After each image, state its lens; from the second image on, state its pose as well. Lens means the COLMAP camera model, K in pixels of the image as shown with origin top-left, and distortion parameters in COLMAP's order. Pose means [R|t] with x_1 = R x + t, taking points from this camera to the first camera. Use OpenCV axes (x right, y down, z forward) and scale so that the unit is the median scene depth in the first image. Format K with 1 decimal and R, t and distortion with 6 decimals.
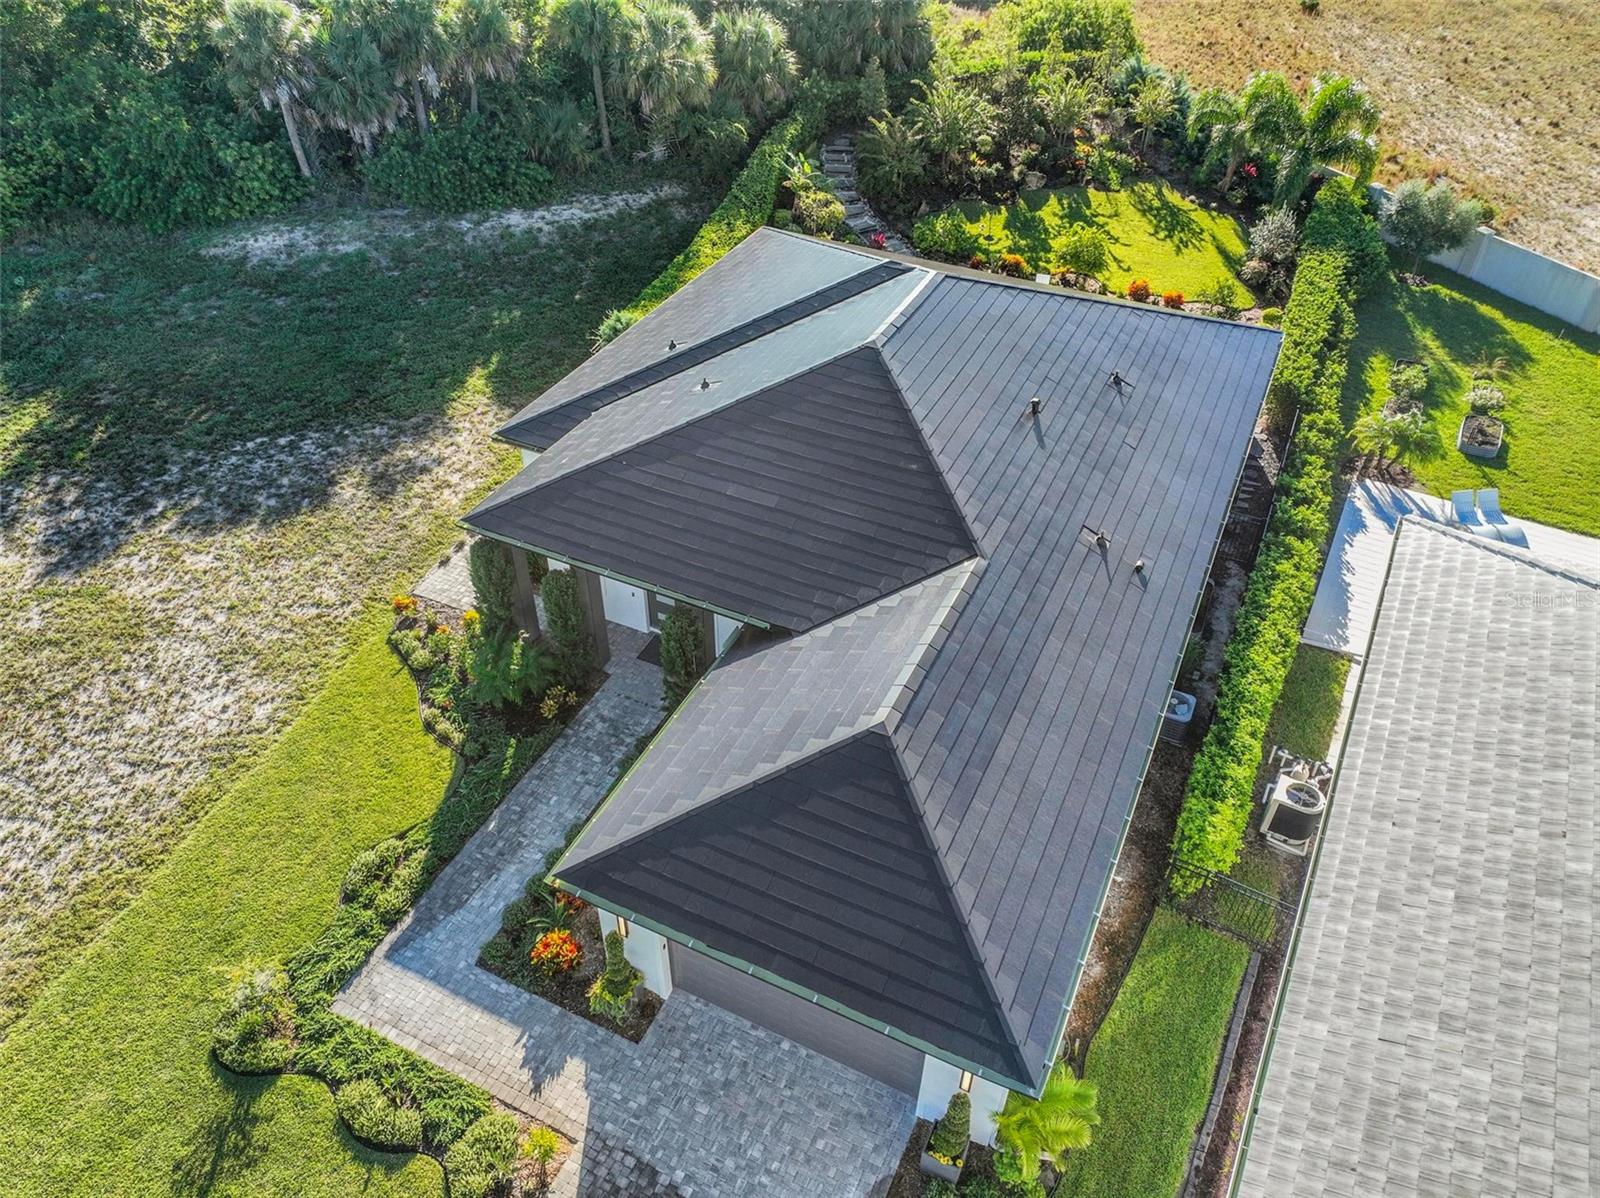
lens RADIAL K [[1109.5, 0, 800.3], [0, 1109.5, 615.1], [0, 0, 1]] dist [-0.002847, 0.020155]
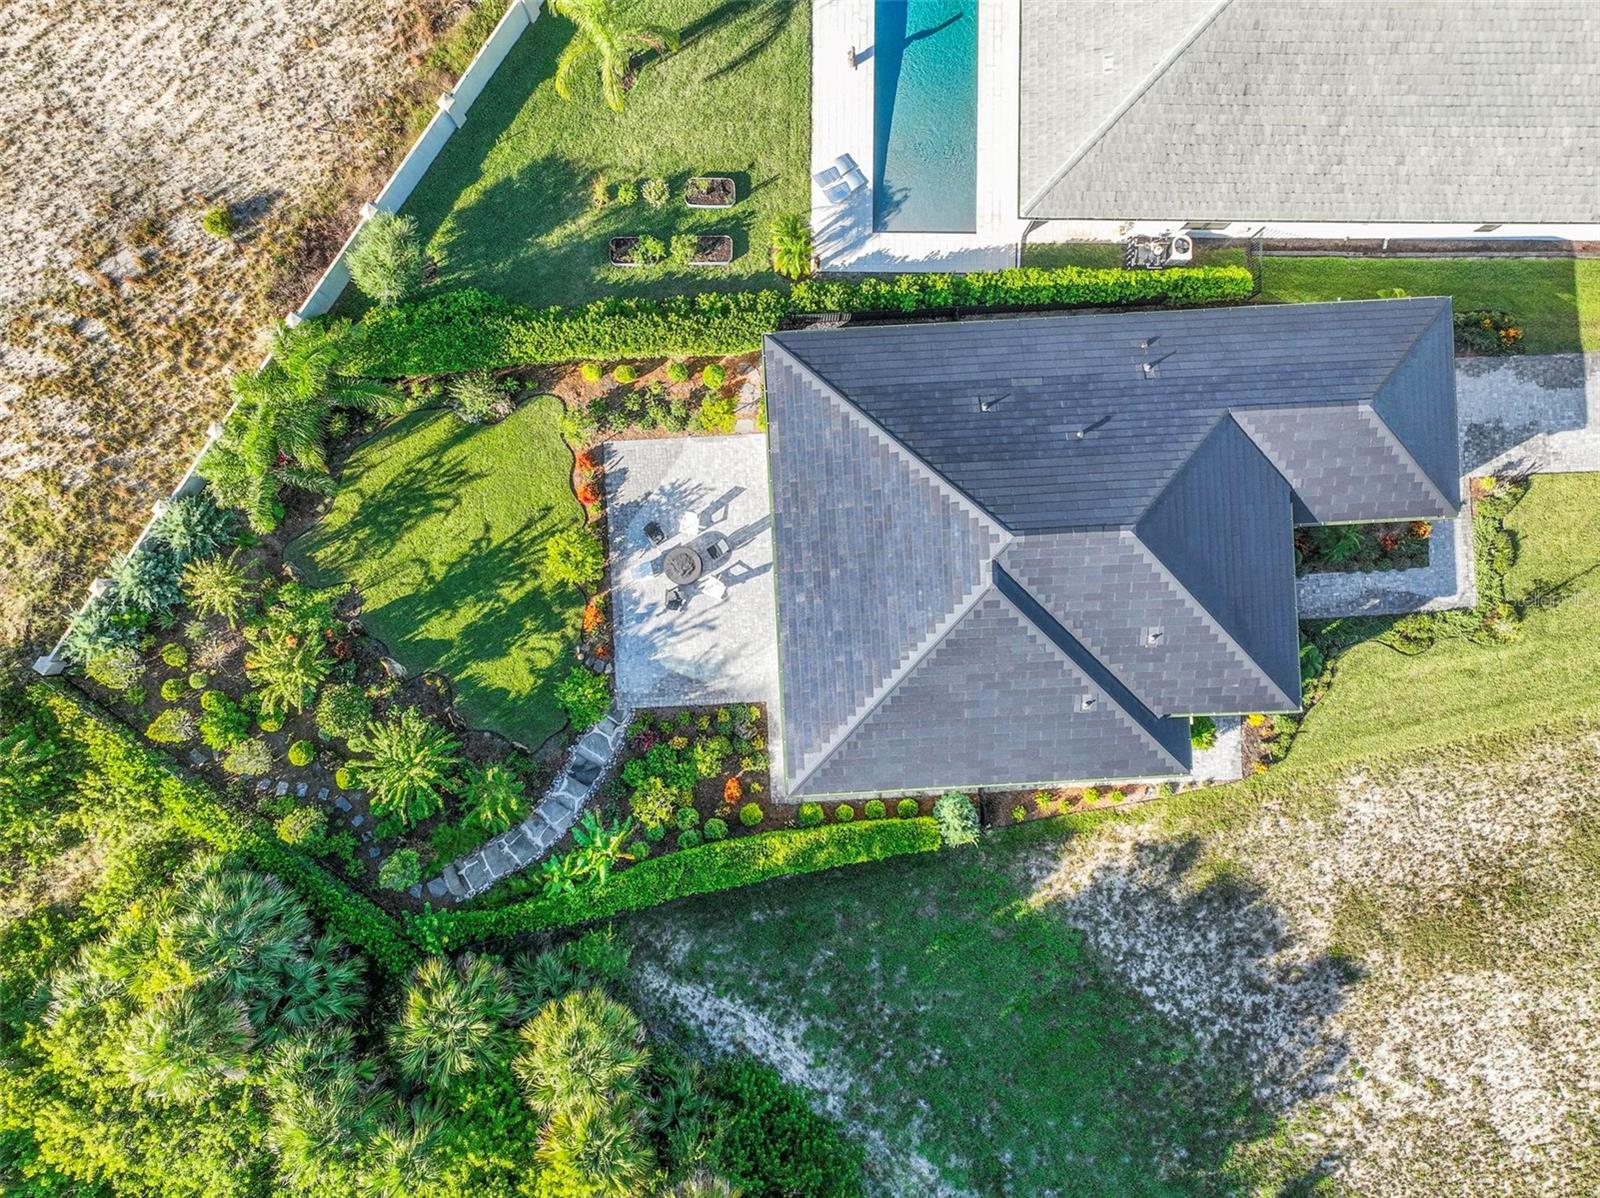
lens RADIAL K [[1137.1, 0, 797.2], [0, 1137.1, 626.2], [0, 0, 1]] dist [0.006715, 0.002778]
pose [[-0.478305, -0.877843, -0.024804, 0.162561], [0.568874, -0.331229, 0.752775, -1.353043], [-0.669034, 0.345946, 0.657811, 0.249384]]
